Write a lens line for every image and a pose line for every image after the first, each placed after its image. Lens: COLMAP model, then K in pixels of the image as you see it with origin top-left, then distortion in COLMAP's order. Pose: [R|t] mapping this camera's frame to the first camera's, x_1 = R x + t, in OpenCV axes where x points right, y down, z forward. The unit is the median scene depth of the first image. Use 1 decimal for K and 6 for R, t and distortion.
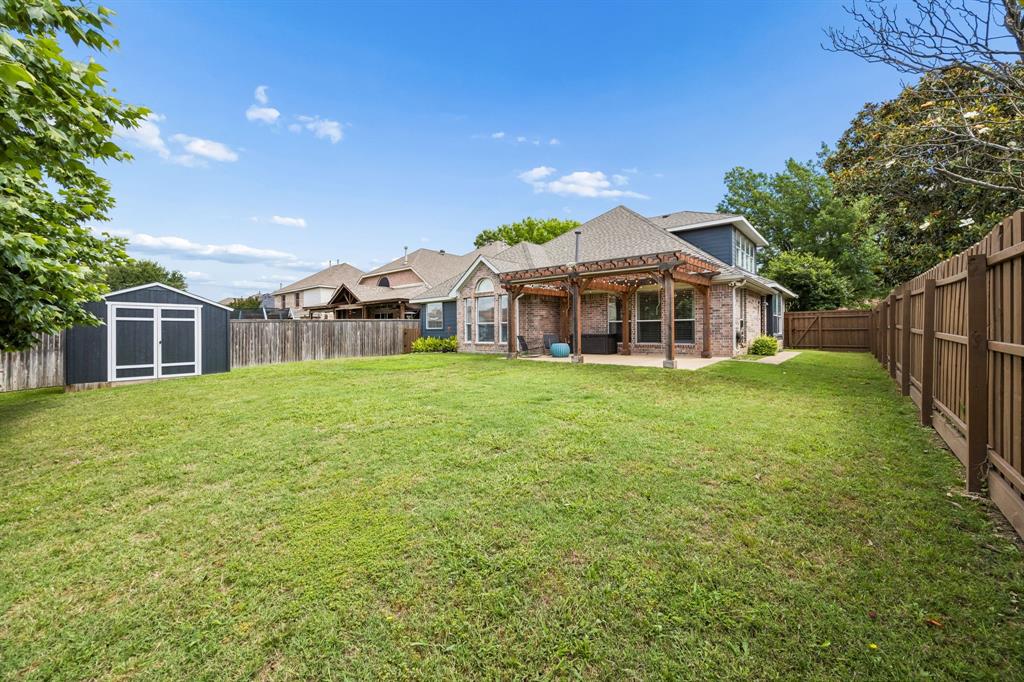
lens RADIAL K [[393.9, 0, 520.0], [0, 393.9, 334.3], [0, 0, 1]] dist [0.000272, 0.000046]
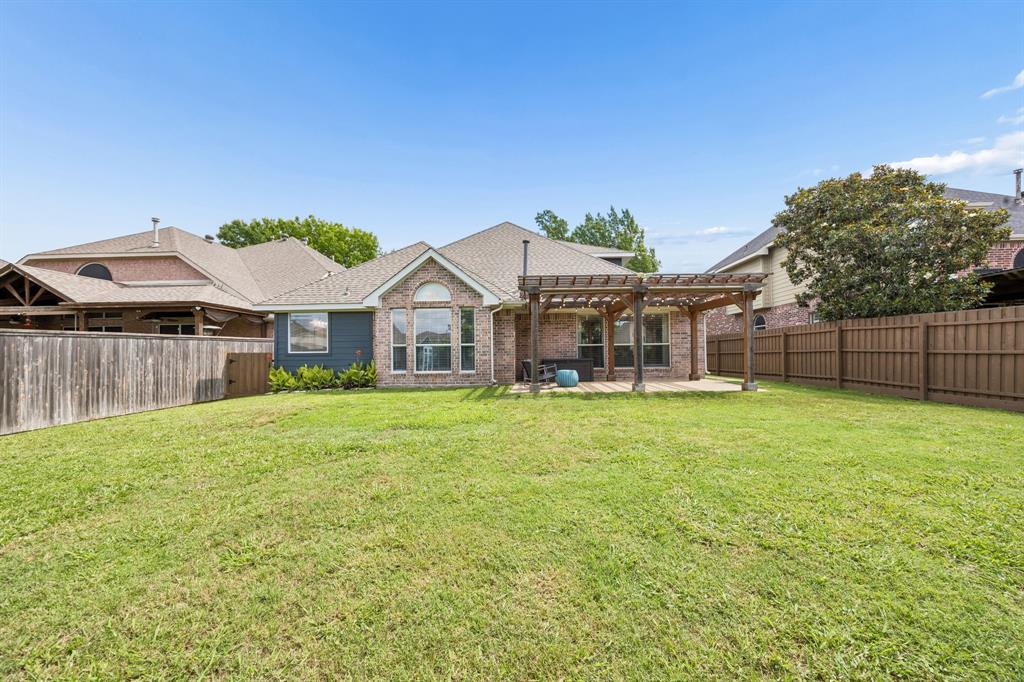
lens RADIAL K [[393.9, 0, 511.8], [0, 393.9, 358.9], [0, 0, 1]] dist [0.000272, 0.000046]
pose [[0.790364, -0.005304, 0.612615, -0.389428], [0.008854, 0.999957, -0.002766, 0.000337], [-0.612574, 0.007610, 0.790377, 0.324506]]
